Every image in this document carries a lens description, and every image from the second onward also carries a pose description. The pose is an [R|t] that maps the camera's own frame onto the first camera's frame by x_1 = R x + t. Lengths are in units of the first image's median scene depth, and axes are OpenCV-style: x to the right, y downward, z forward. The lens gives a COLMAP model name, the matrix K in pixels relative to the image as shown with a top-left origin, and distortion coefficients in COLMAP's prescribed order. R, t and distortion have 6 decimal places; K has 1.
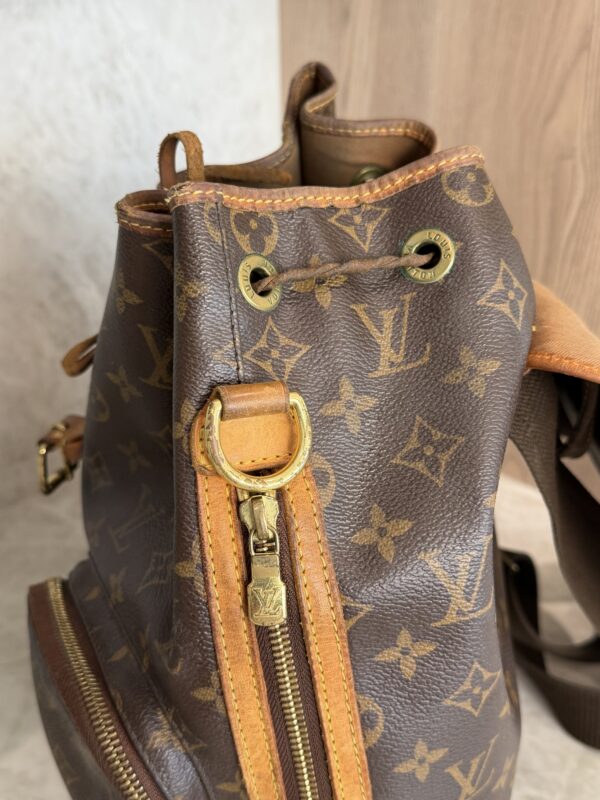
lens RADIAL K [[829.7, 0, 300.0], [0, 829.7, 400.0], [0, 0, 1]] dist [0.059696, -0.170543]
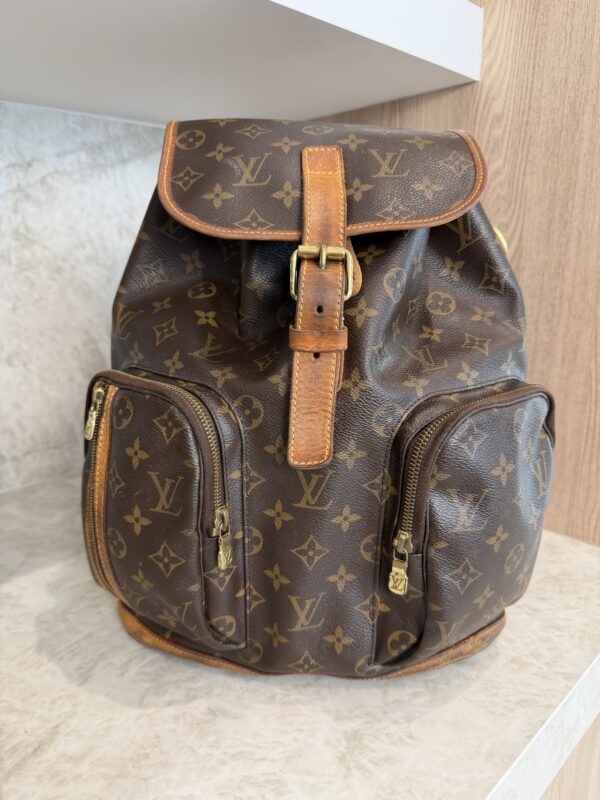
lens RADIAL K [[587.5, 0, 300.4], [0, 587.5, 401.0], [0, 0, 1]] dist [-0.022861, 0.000196]
pose [[0.999130, 0.015304, -0.038801, 0.187746], [-0.024818, 0.965796, -0.258114, 0.287213], [0.033524, 0.258852, 0.965335, -0.079056]]
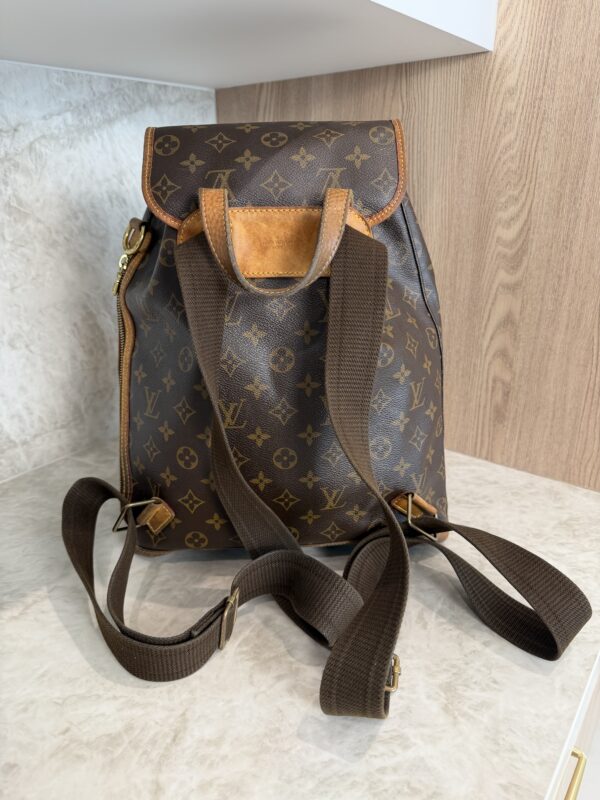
lens RADIAL K [[581.1, 0, 299.5], [0, 581.1, 403.1], [0, 0, 1]] dist [-0.011478, -0.006643]
pose [[0.994460, -0.040225, 0.097111, 0.001693], [0.052873, 0.989917, -0.131407, 0.212335], [-0.090846, 0.135814, 0.986560, -0.117880]]
